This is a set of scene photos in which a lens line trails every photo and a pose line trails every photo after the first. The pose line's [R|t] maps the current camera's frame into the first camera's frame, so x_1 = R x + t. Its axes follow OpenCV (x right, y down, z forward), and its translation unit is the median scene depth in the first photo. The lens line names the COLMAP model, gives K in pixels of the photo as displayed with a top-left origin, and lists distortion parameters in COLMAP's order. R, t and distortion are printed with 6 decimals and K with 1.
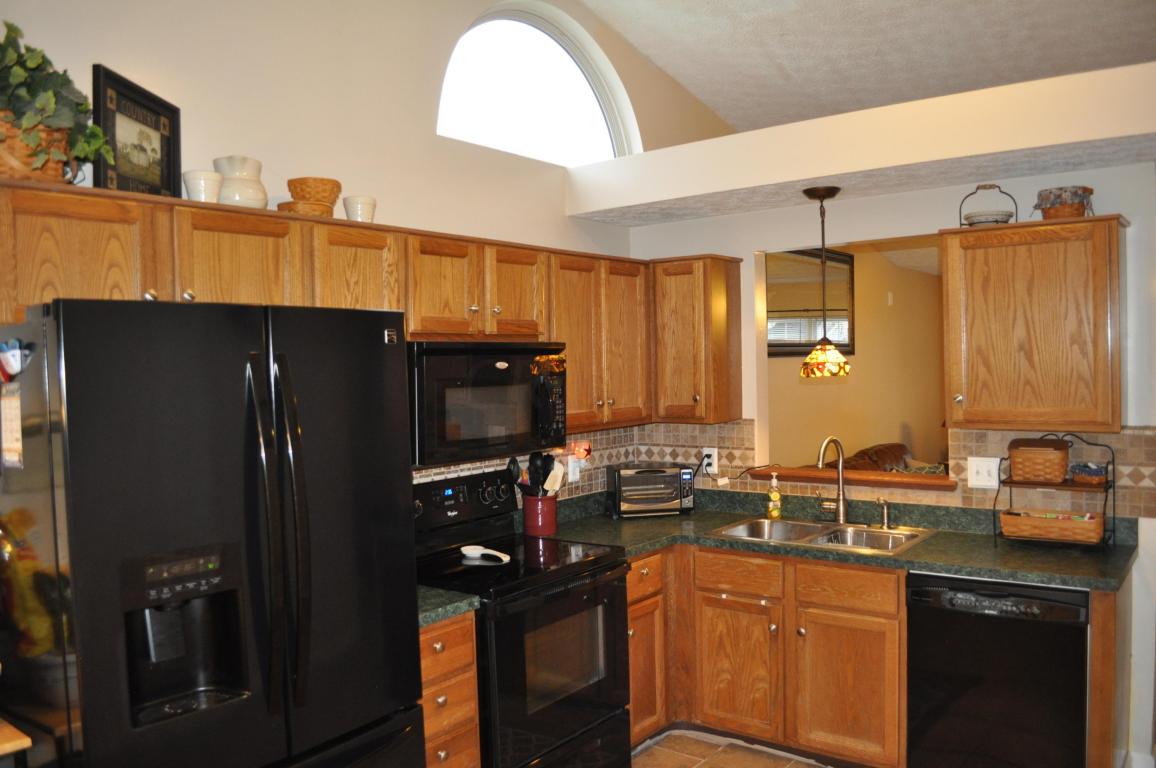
lens RADIAL K [[908.7, 0, 580.4], [0, 908.7, 389.1], [0, 0, 1]] dist [-0.081432, 0.013456]
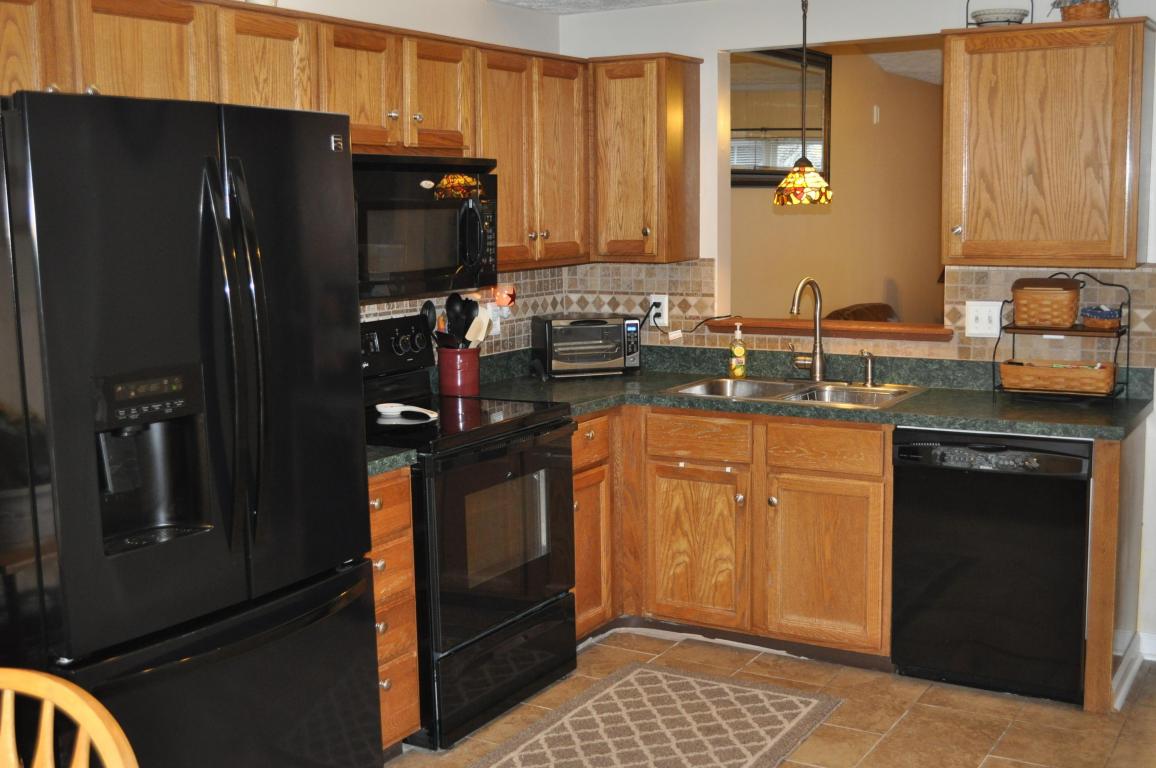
lens RADIAL K [[1324.7, 0, 577.2], [0, 1324.7, 380.7], [0, 0, 1]] dist [-0.044913, 0.000000]
pose [[0.993141, -0.006363, 0.116746, -0.087690], [-0.005463, 0.994902, 0.100701, 0.028317], [-0.116792, -0.100649, 0.988043, -0.219649]]
